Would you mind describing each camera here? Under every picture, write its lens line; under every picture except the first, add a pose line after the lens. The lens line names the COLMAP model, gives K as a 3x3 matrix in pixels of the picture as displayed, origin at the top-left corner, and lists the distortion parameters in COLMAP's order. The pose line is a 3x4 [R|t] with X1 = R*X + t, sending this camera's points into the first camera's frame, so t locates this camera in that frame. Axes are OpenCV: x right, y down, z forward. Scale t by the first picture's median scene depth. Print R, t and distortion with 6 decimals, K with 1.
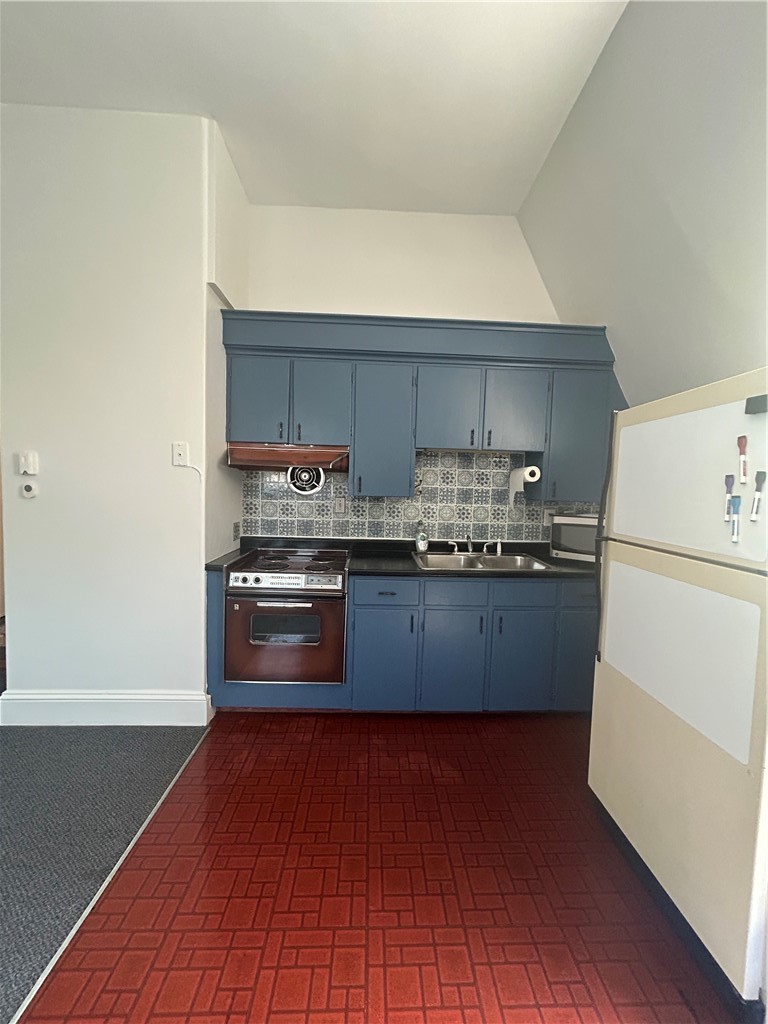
lens RADIAL K [[411.9, 0, 386.2], [0, 411.9, 512.2], [0, 0, 1]] dist [0.002592, -0.000048]
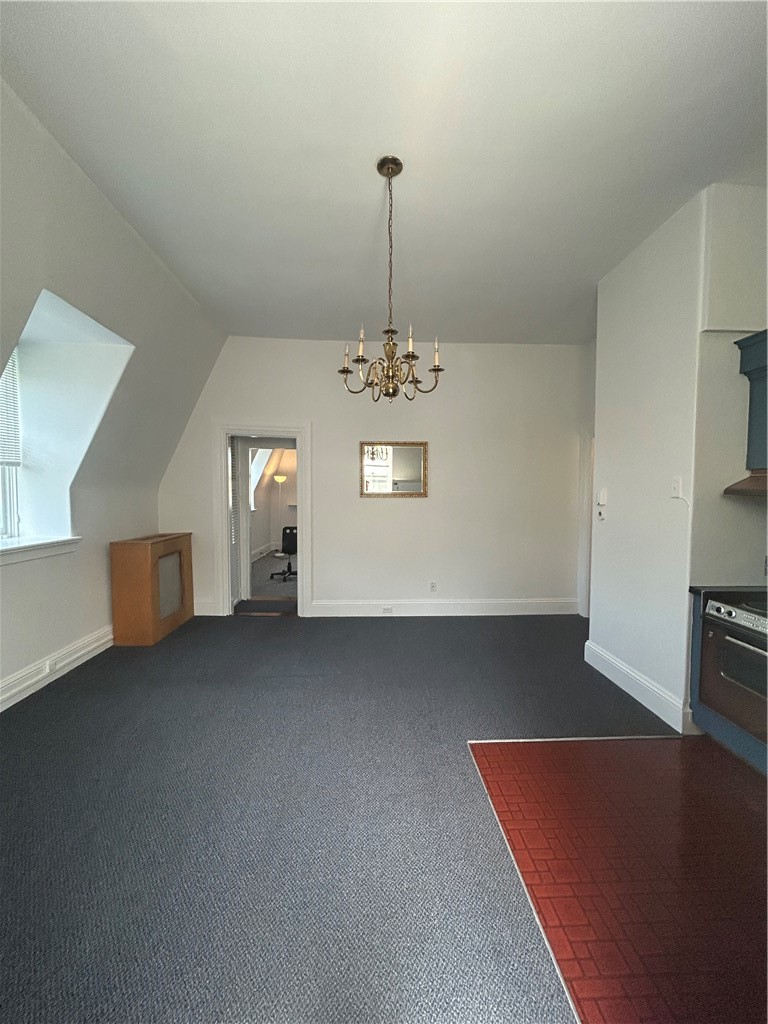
lens RADIAL K [[411.9, 0, 386.2], [0, 411.9, 512.2], [0, 0, 1]] dist [0.002592, -0.000048]
pose [[0.012085, 0.022247, -0.999679, 0.621859], [-0.067232, 0.997508, 0.021386, -0.038376], [0.997664, 0.066952, 0.013551, 0.160353]]
